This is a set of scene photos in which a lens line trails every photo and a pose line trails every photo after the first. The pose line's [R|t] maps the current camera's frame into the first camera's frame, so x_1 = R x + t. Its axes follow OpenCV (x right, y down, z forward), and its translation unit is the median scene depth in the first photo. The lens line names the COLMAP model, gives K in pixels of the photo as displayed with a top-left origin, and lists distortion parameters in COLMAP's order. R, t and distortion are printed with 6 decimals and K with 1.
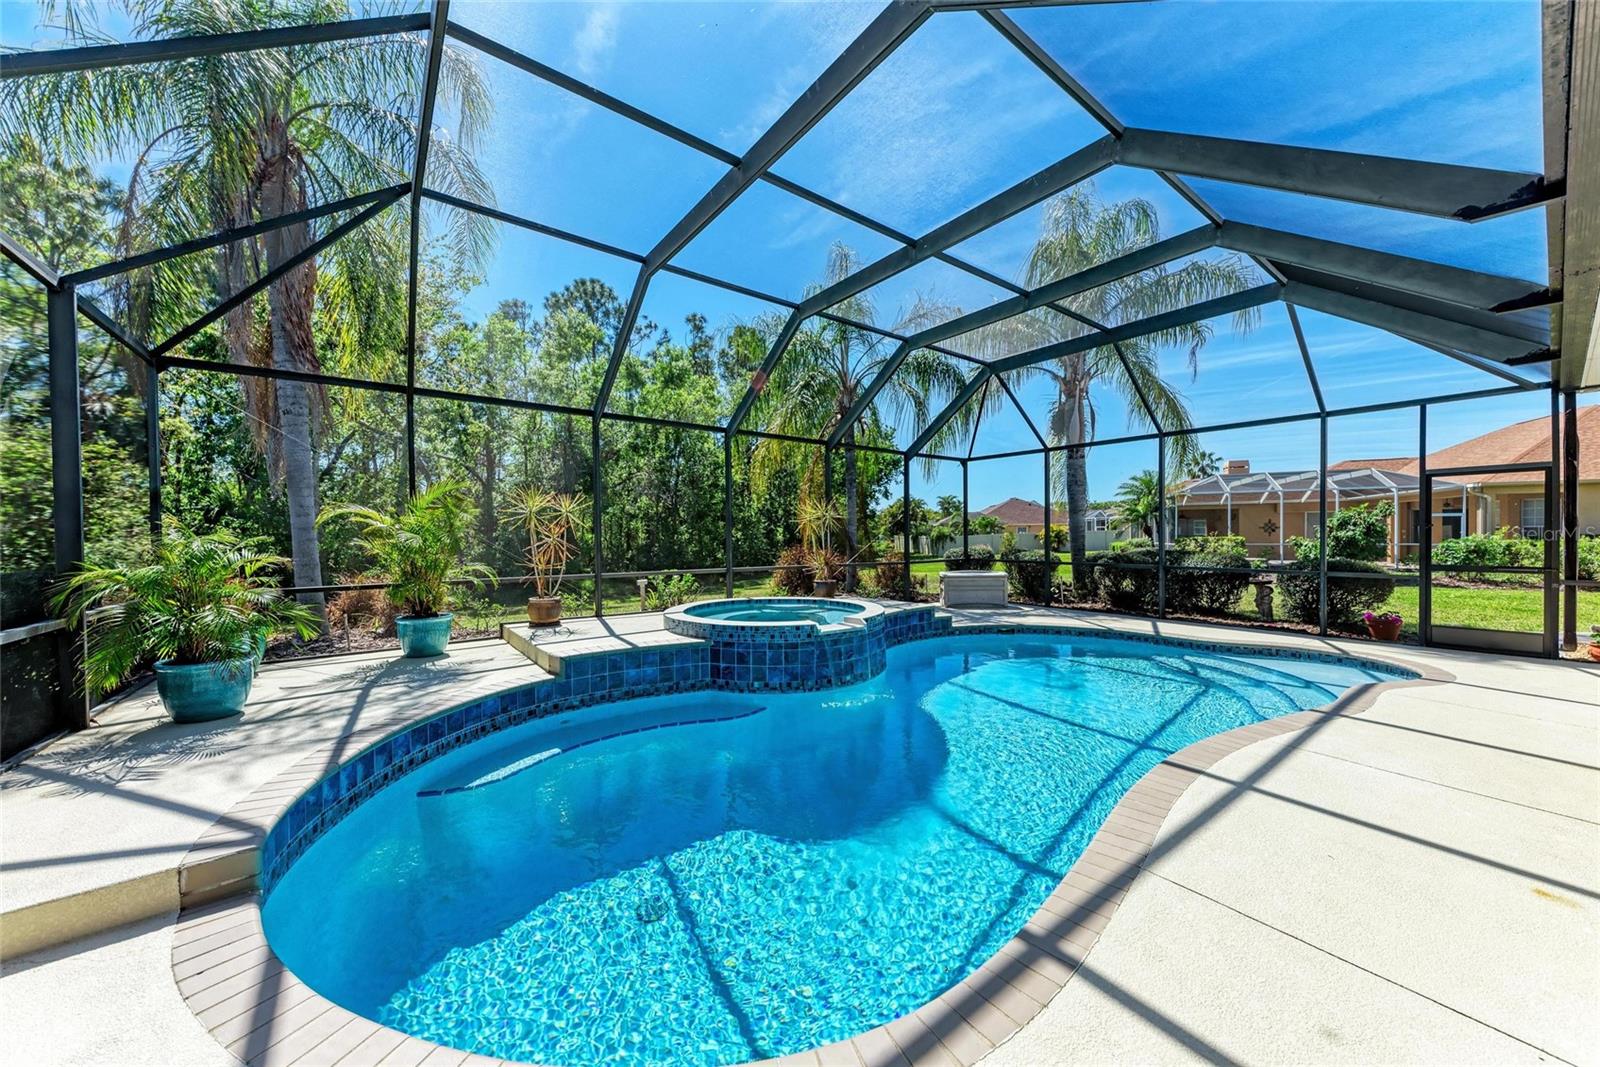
lens RADIAL K [[560.3, 0, 810.3], [0, 560.3, 540.2], [0, 0, 1]] dist [0.014909, -0.005115]
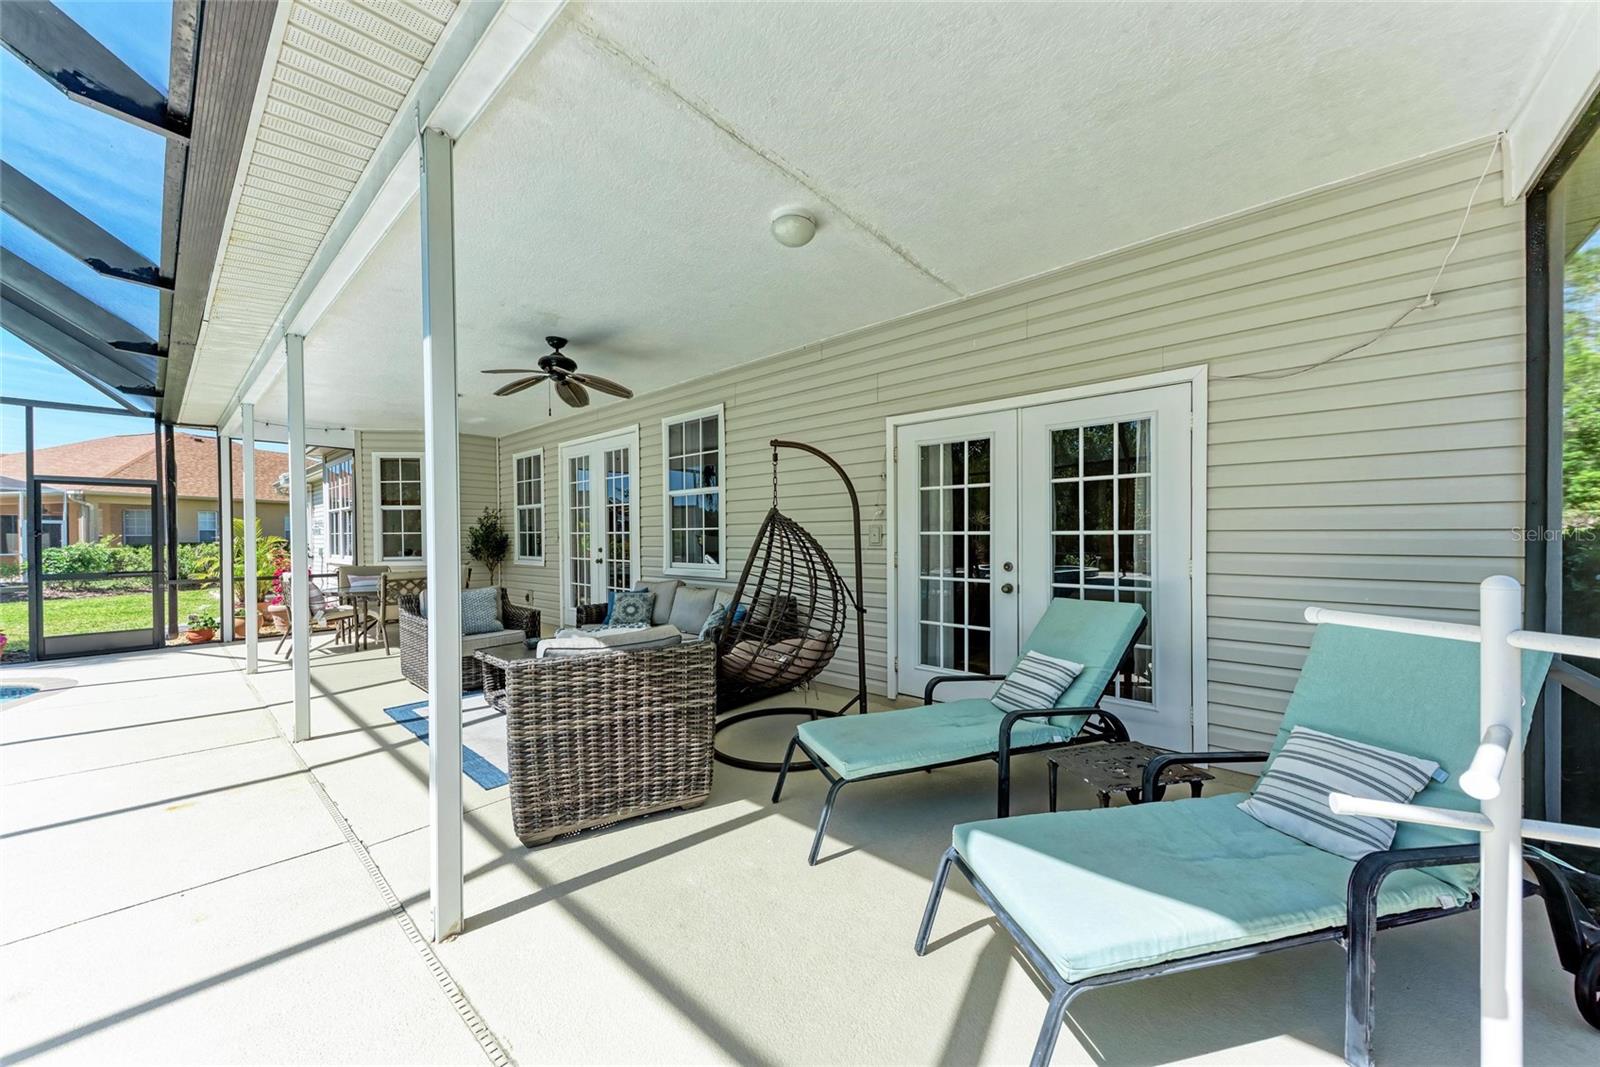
lens RADIAL K [[560.3, 0, 810.3], [0, 560.3, 540.2], [0, 0, 1]] dist [0.014909, -0.005115]
pose [[-0.210292, -0.001084, 0.977638, -0.117291], [0.015312, 0.999873, 0.004402, 0.000404], [-0.977519, 0.015895, -0.210249, -0.072934]]
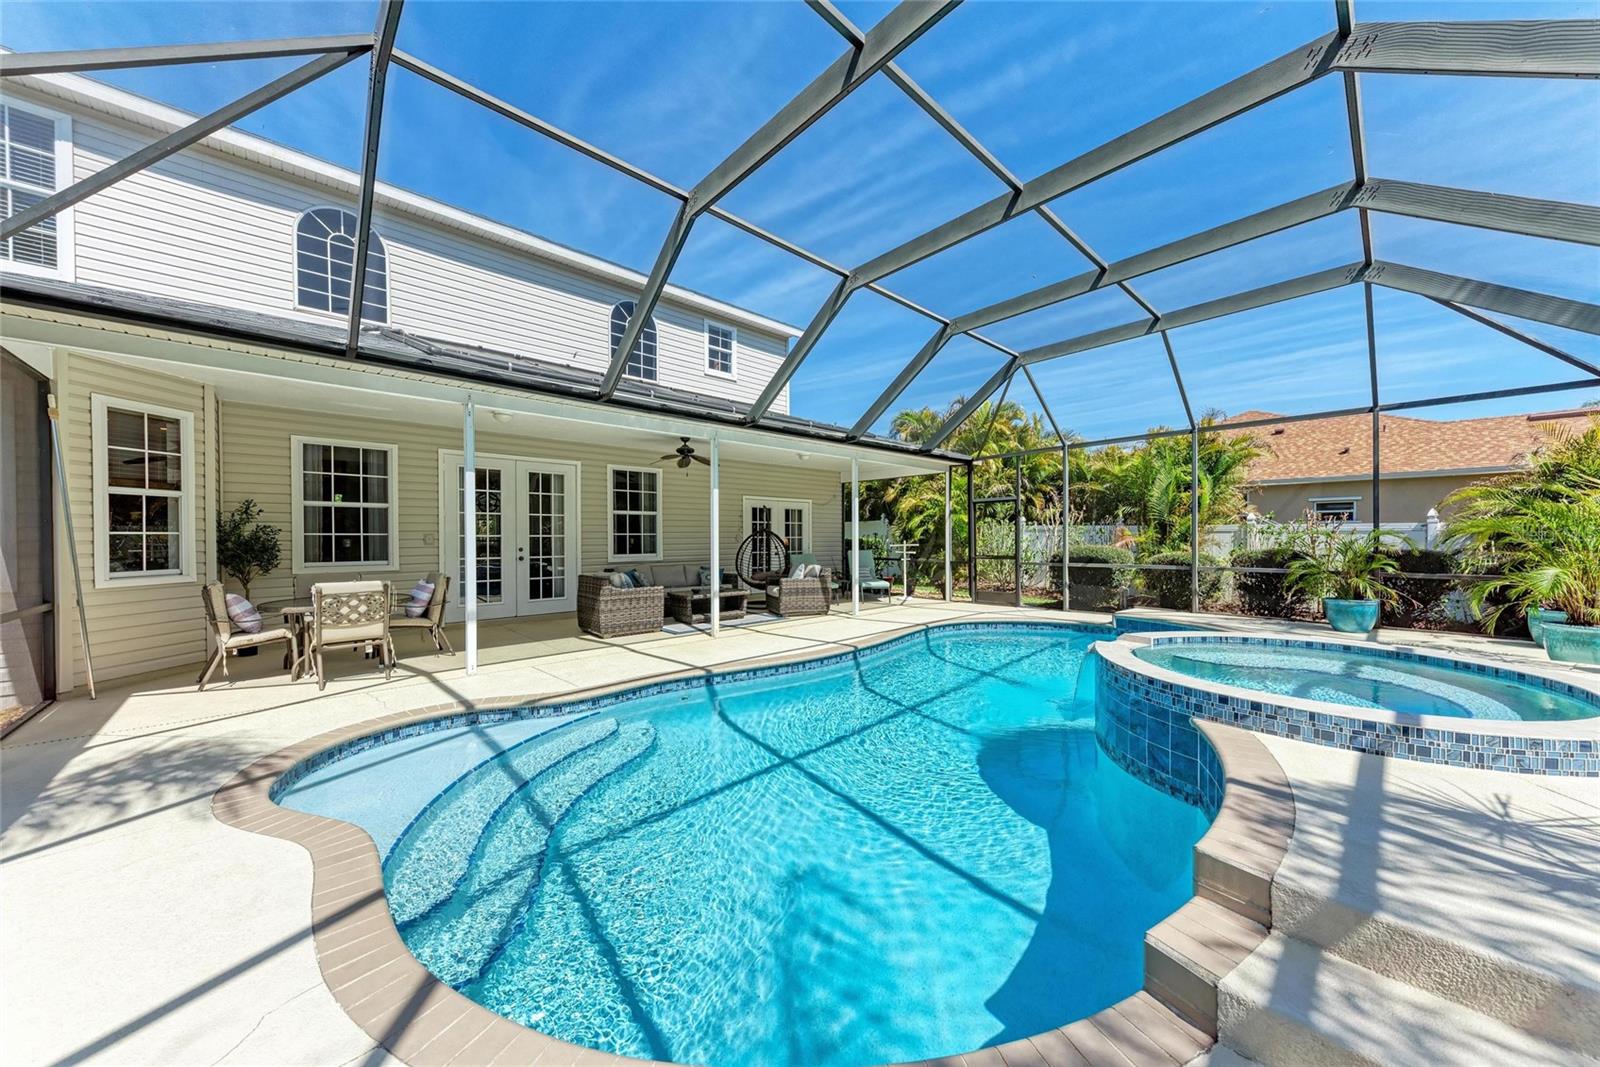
lens RADIAL K [[549.1, 0, 808.2], [0, 549.1, 540.5], [0, 0, 1]] dist [0.019678, -0.005488]
pose [[-0.994121, 0.011154, -0.107701, 0.539976], [0.009562, 0.999837, 0.015295, -0.019302], [0.107854, 0.014175, -0.994066, 1.620616]]
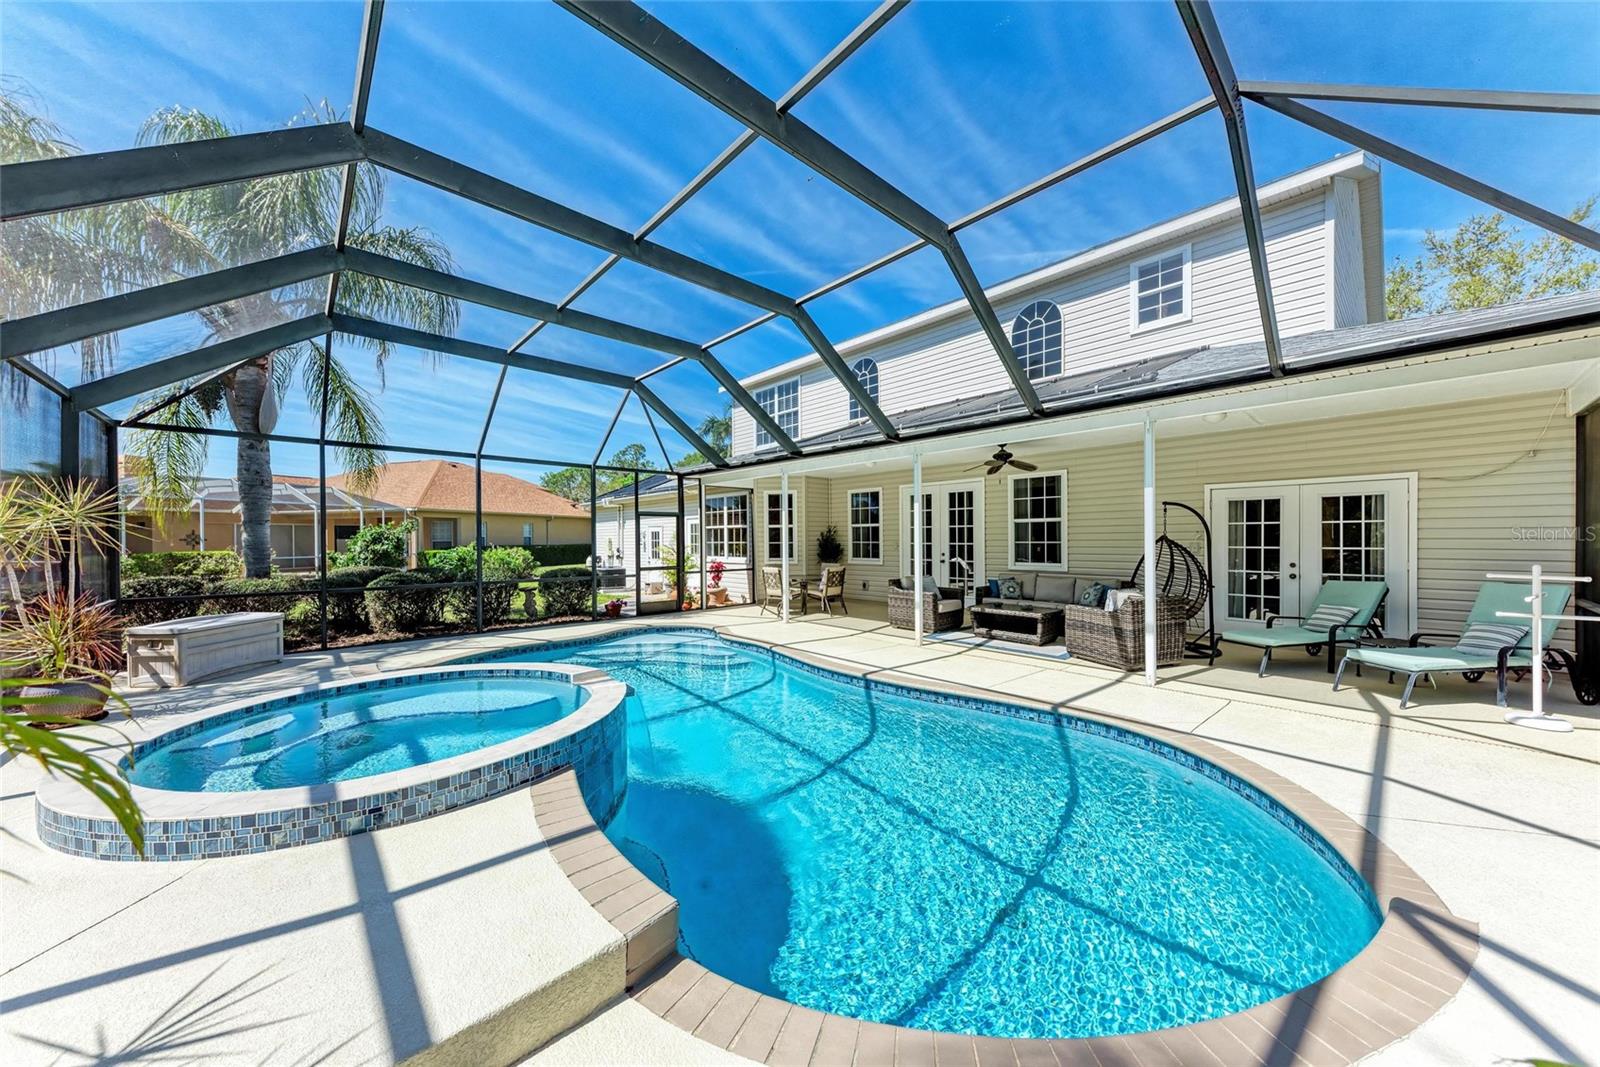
lens RADIAL K [[549.1, 0, 808.2], [0, 549.1, 540.5], [0, 0, 1]] dist [0.019678, -0.005488]
pose [[-0.099962, 0.003394, 0.994986, -0.643581], [0.014365, 0.999895, -0.001968, -0.030012], [-0.994888, 0.014097, -0.100000, 0.738993]]
